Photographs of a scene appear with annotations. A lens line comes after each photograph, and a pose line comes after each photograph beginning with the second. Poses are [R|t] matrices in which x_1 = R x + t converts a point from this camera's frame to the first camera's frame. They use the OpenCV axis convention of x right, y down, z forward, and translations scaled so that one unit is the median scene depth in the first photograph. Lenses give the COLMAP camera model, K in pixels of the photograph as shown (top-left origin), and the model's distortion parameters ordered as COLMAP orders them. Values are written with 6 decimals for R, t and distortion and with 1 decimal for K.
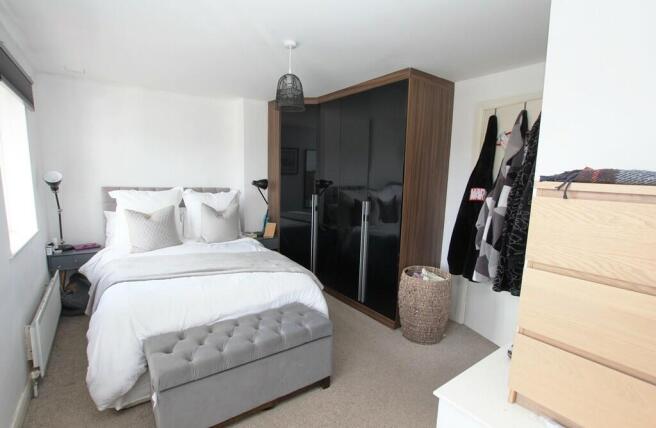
lens RADIAL K [[312.6, 0, 328.0], [0, 312.6, 214.0], [0, 0, 1]] dist [-0.000158, -0.000007]
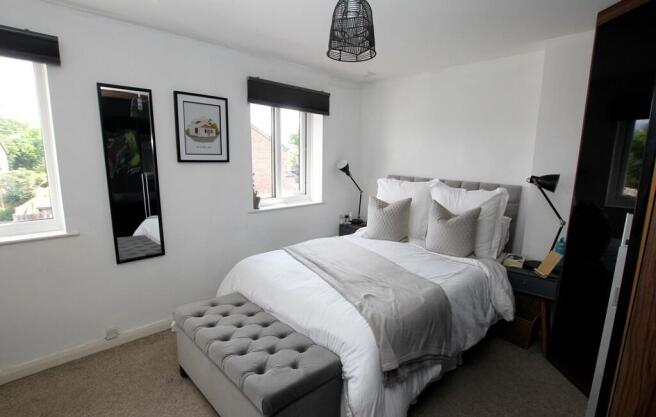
lens RADIAL K [[324.3, 0, 328.0], [0, 324.3, 208.5], [0, 0, 1]] dist [-0.000647, -0.000145]
pose [[0.144084, 0.137618, -0.979949, 0.374742], [-0.143491, 0.982722, 0.116910, -0.071054], [0.979107, 0.123769, 0.161341, 0.605270]]
